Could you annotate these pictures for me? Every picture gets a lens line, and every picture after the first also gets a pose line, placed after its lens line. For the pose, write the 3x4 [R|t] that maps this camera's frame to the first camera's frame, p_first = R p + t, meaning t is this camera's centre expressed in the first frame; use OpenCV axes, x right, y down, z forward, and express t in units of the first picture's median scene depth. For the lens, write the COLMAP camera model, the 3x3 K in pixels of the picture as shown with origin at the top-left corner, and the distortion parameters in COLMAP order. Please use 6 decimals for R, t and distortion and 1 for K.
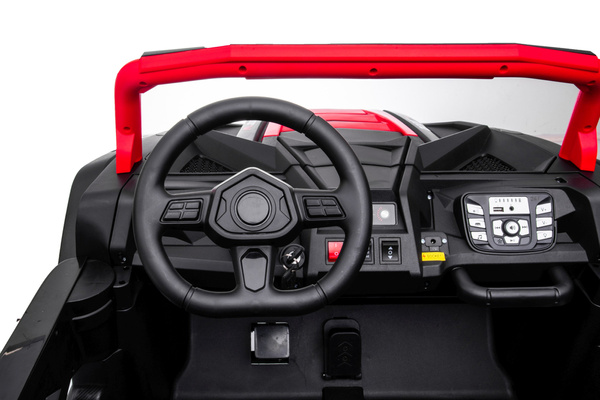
lens RADIAL K [[580.4, 0, 300.0], [0, 580.4, 203.0], [0, 0, 1]] dist [-0.013295, 0.000000]
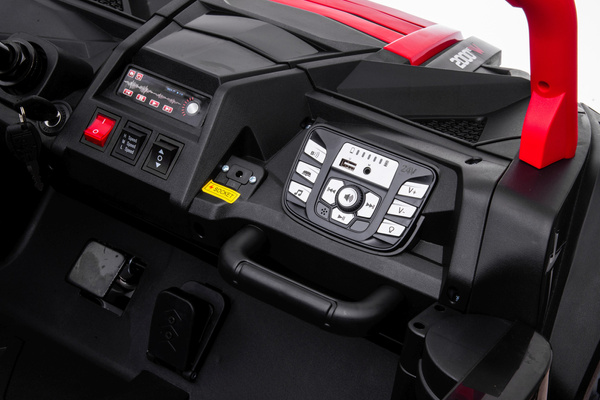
lens RADIAL K [[948.0, 0, 300.5], [0, 948.0, 198.4], [0, 0, 1]] dist [0.001586, 0.000000]
pose [[0.843826, 0.367575, -0.390956, 0.706859], [-0.371649, 0.925855, 0.068331, -0.005473], [0.387085, 0.087639, 0.917869, 0.071998]]
